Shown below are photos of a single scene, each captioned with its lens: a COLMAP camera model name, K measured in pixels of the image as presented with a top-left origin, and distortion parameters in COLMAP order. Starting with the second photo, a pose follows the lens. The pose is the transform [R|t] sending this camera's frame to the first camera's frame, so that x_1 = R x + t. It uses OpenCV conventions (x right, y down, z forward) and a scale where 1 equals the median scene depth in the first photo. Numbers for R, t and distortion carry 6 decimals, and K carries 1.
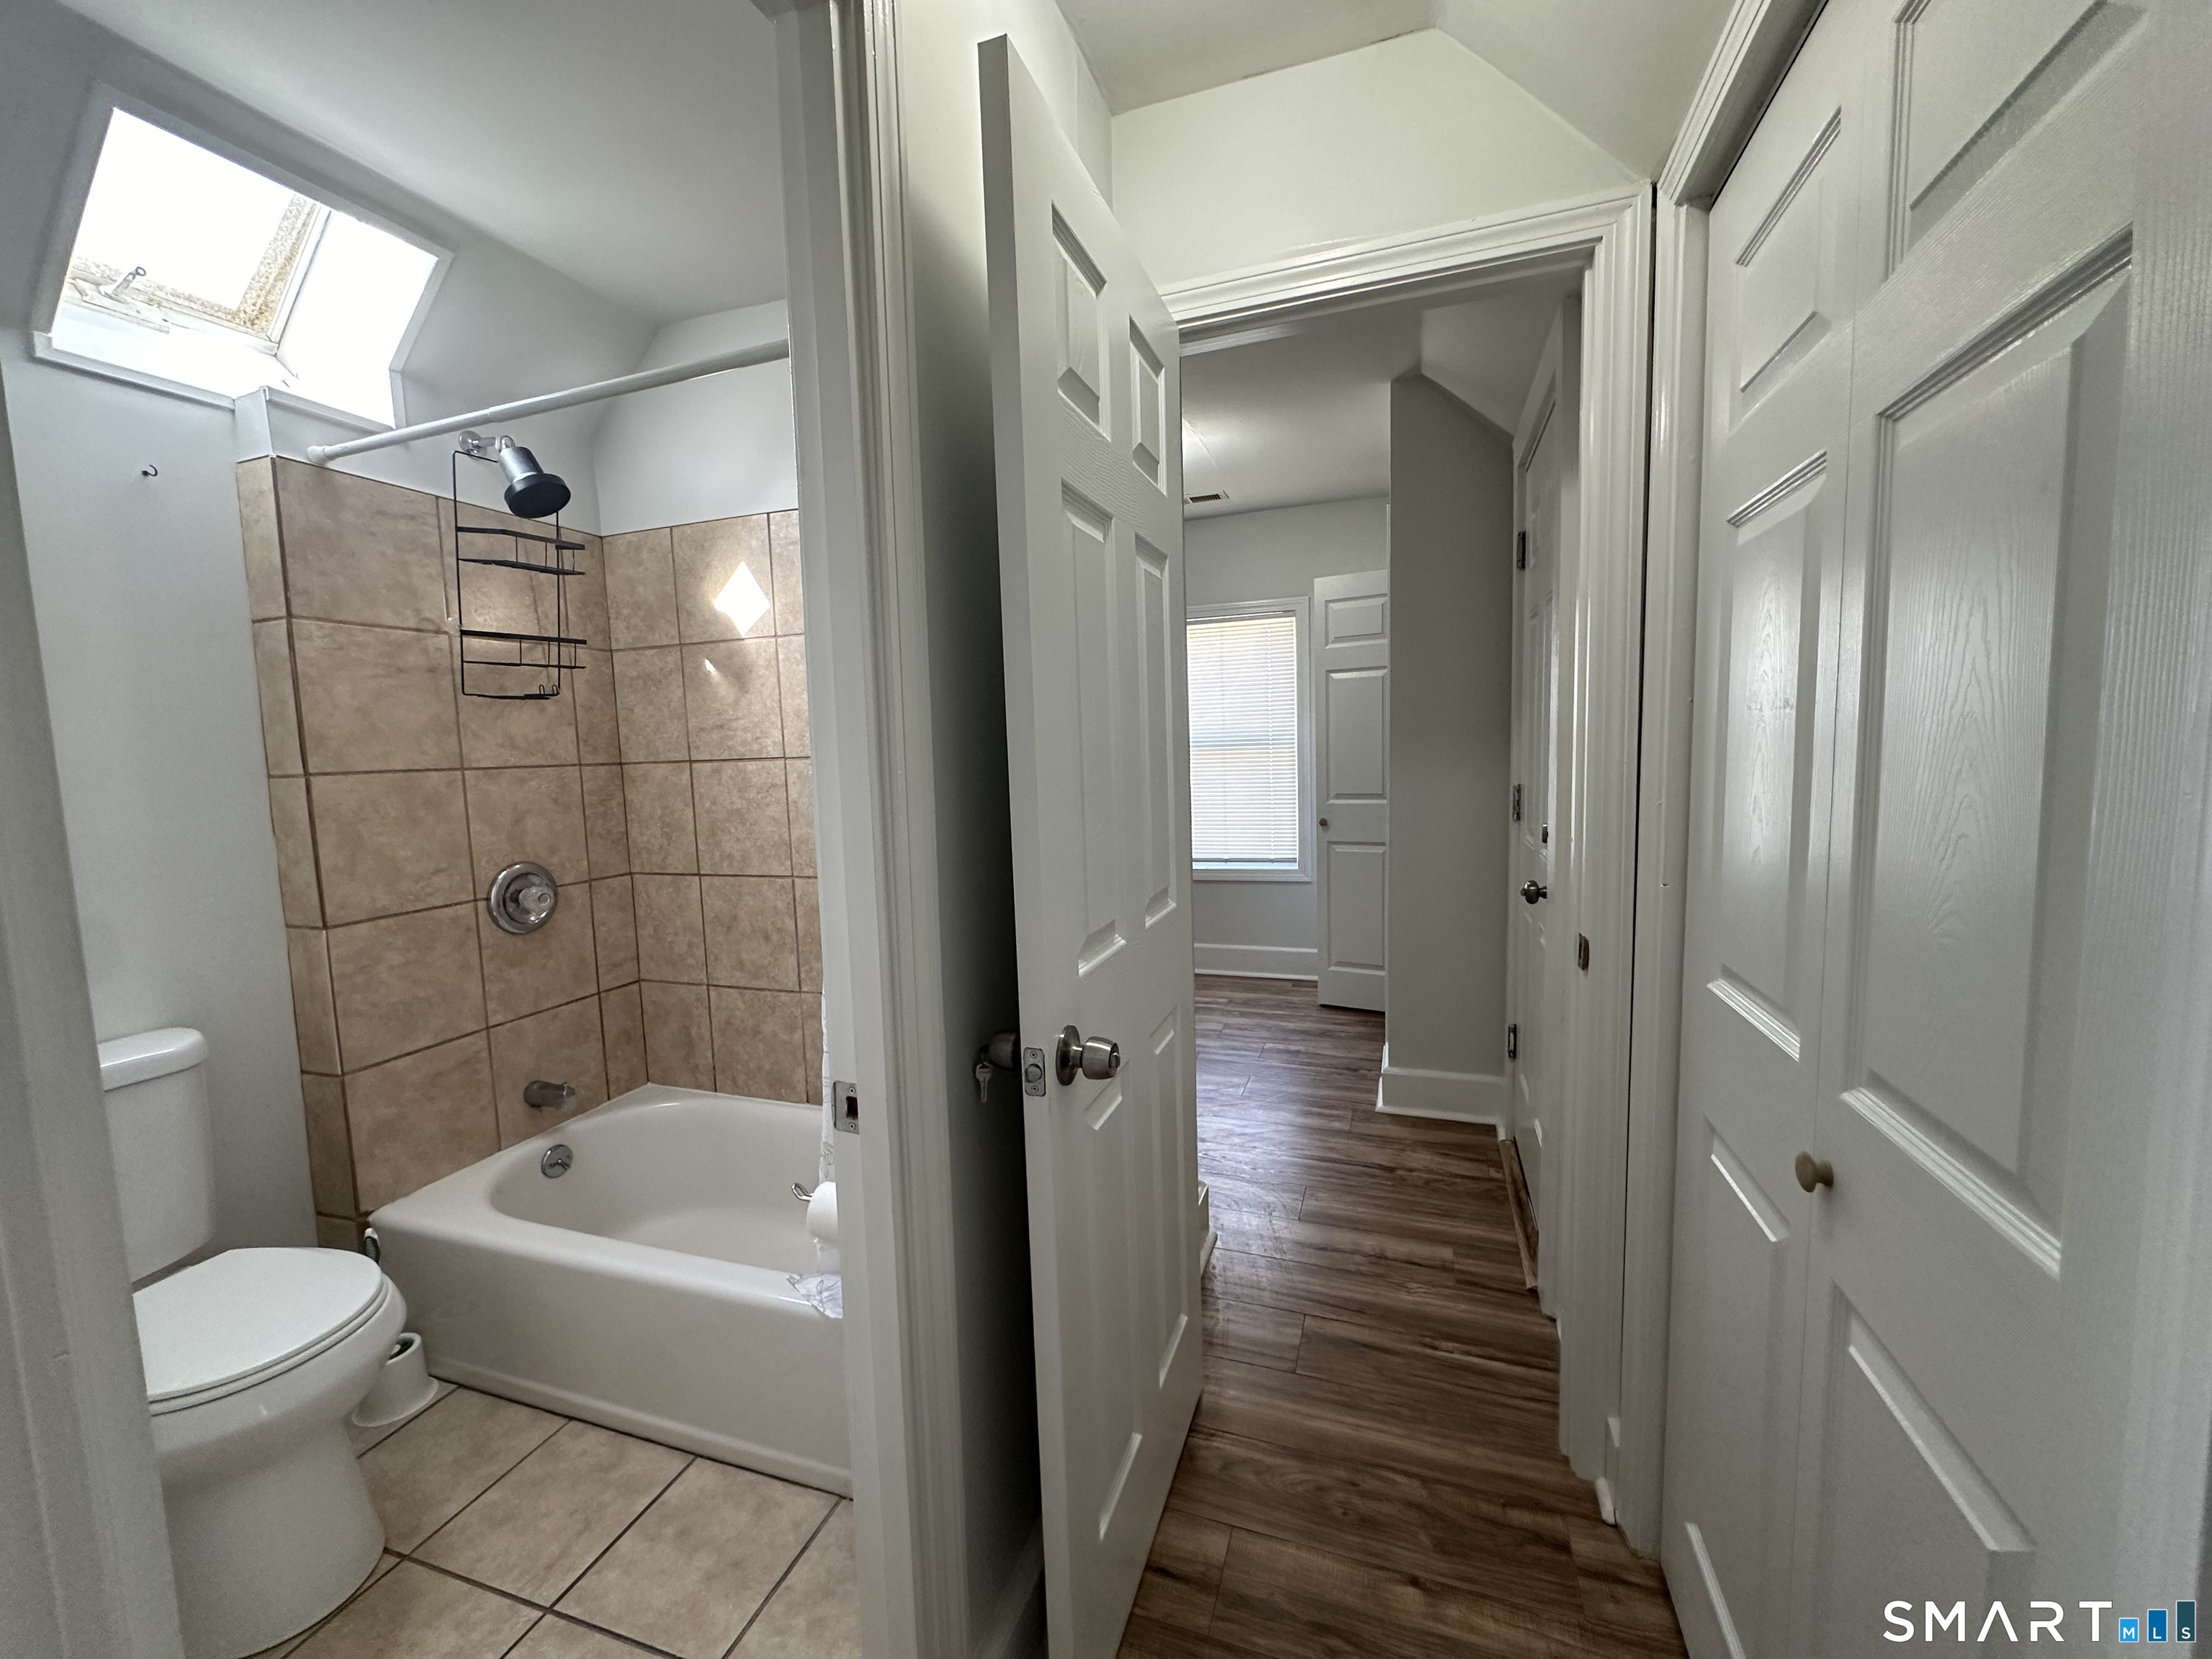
lens RADIAL K [[886.3, 0, 1100.9], [0, 886.3, 831.0], [0, 0, 1]] dist [-0.000931, 0.000263]
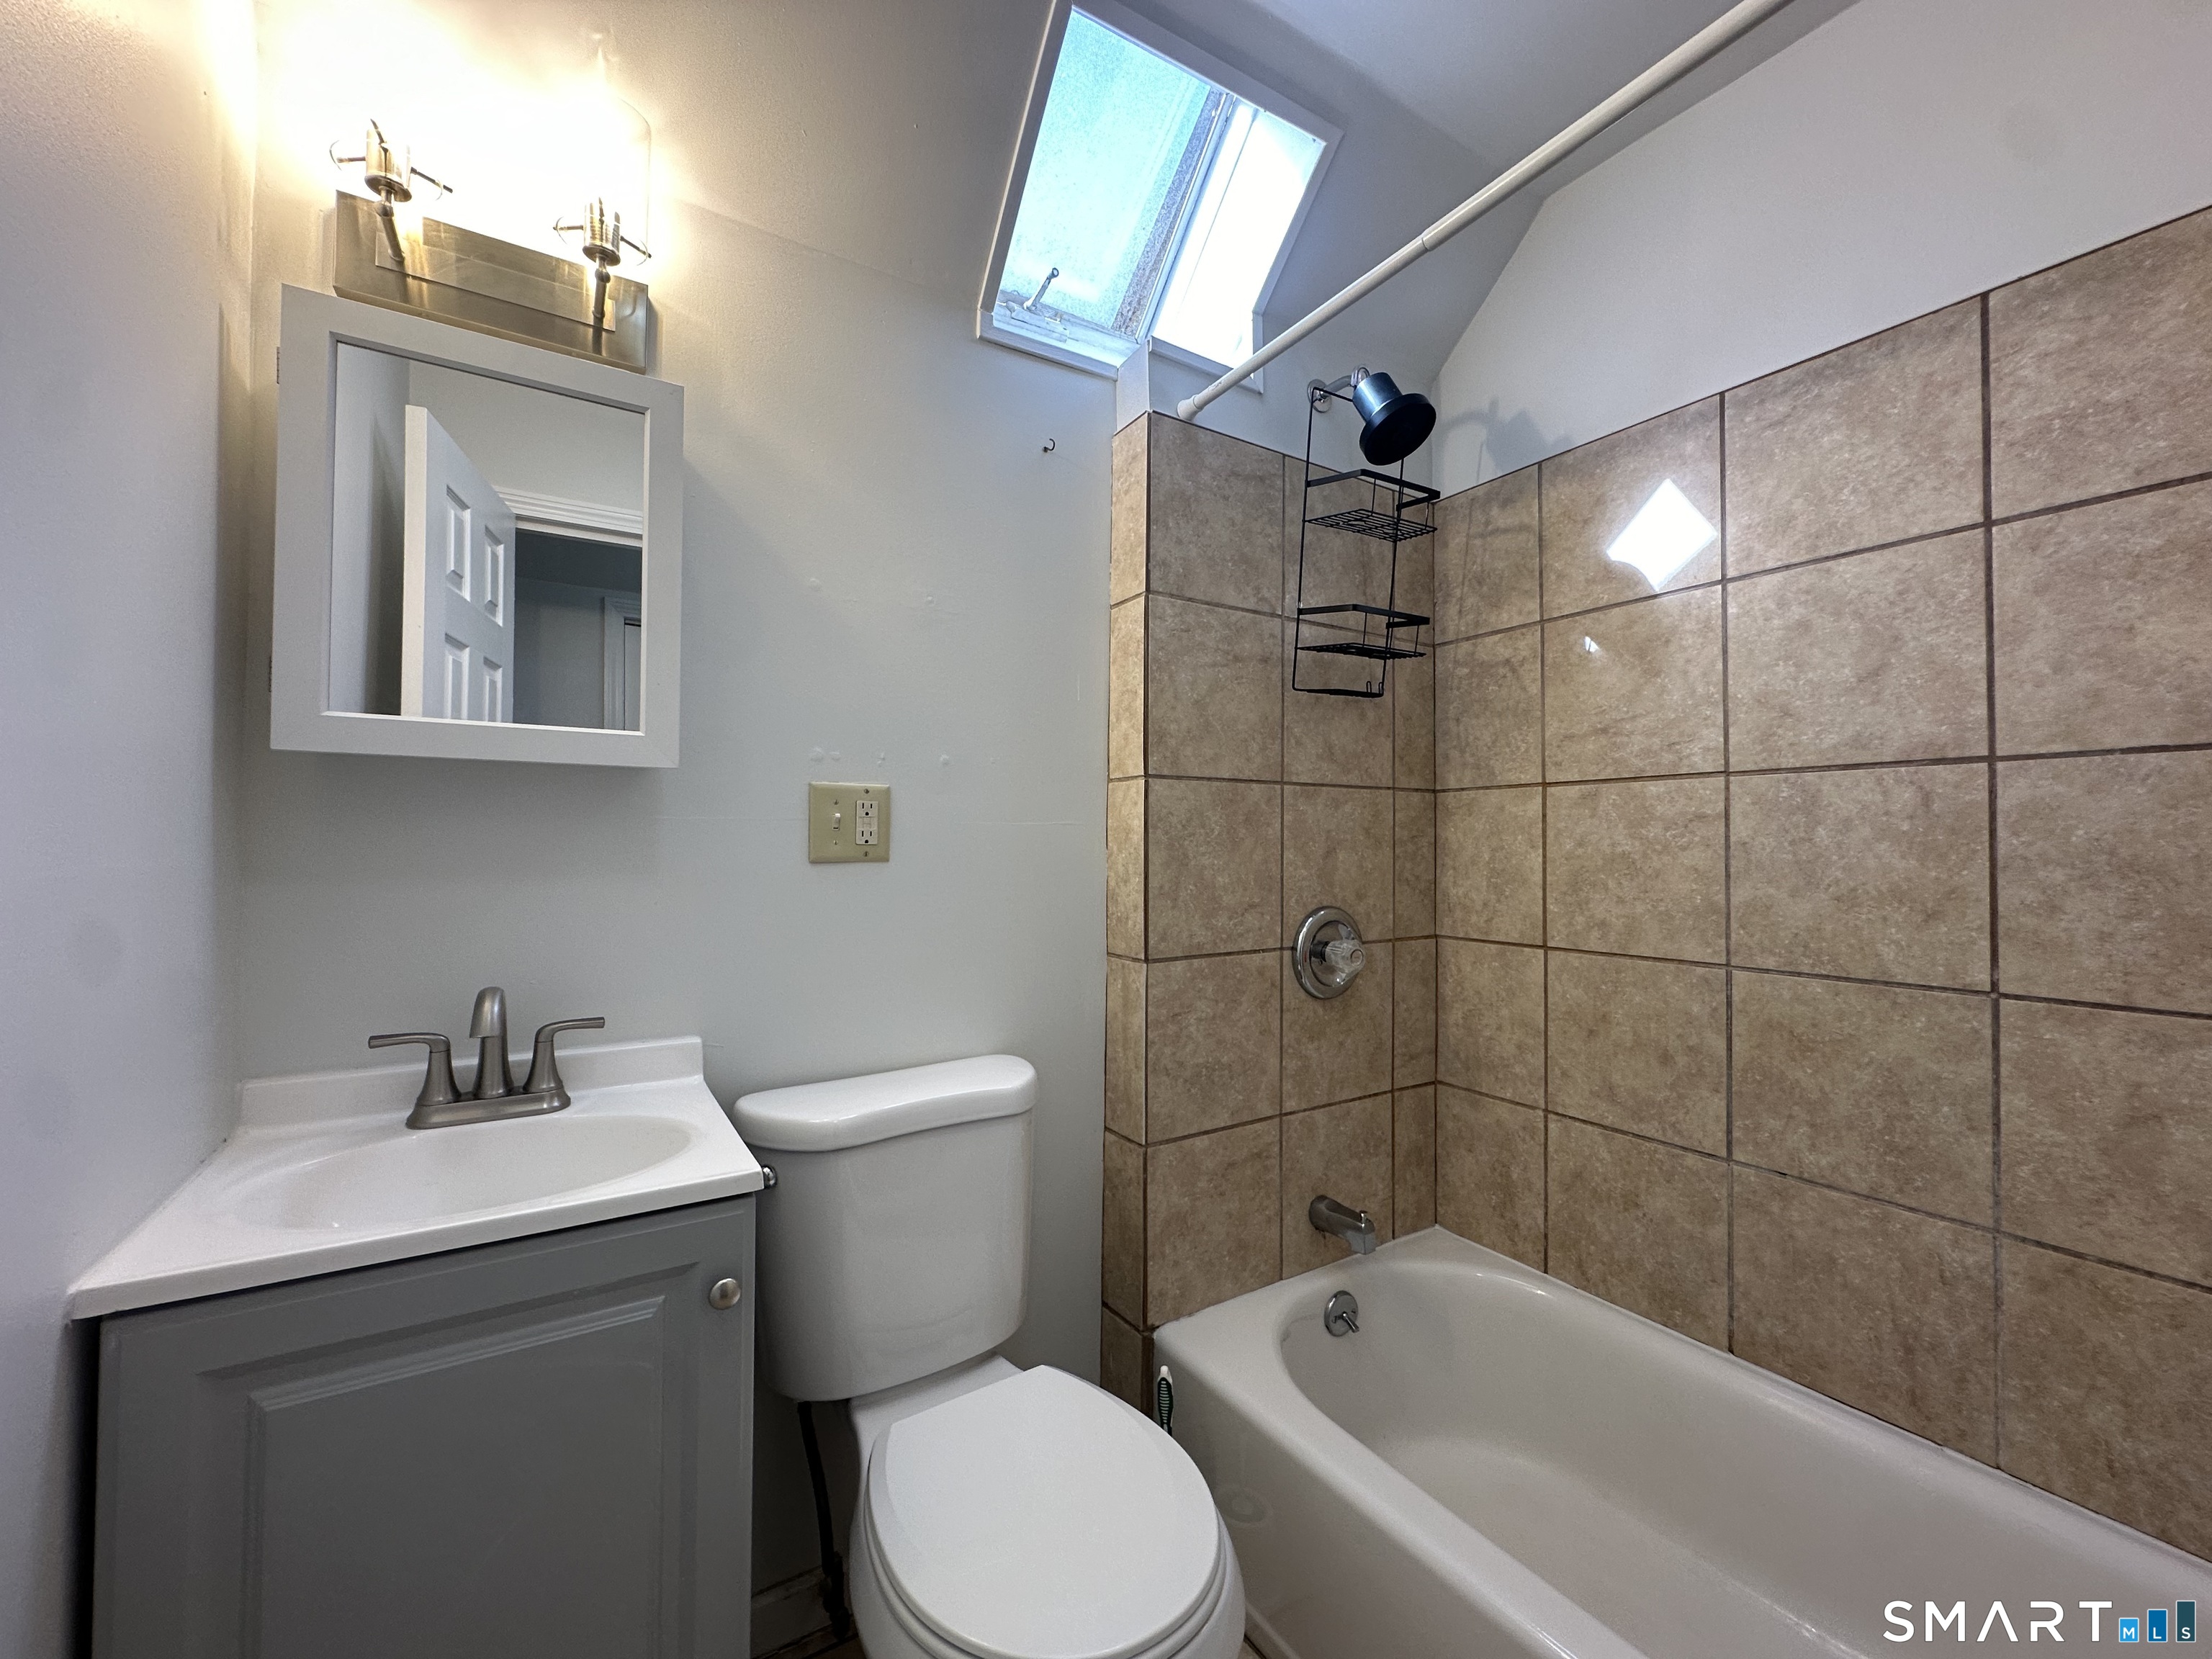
lens RADIAL K [[886.3, 0, 1100.9], [0, 886.3, 831.0], [0, 0, 1]] dist [-0.000931, 0.000263]
pose [[0.777608, 0.022910, -0.628332, -0.321574], [-0.086301, 0.993767, -0.070570, 0.041780], [0.622798, 0.109101, 0.774738, 0.262276]]
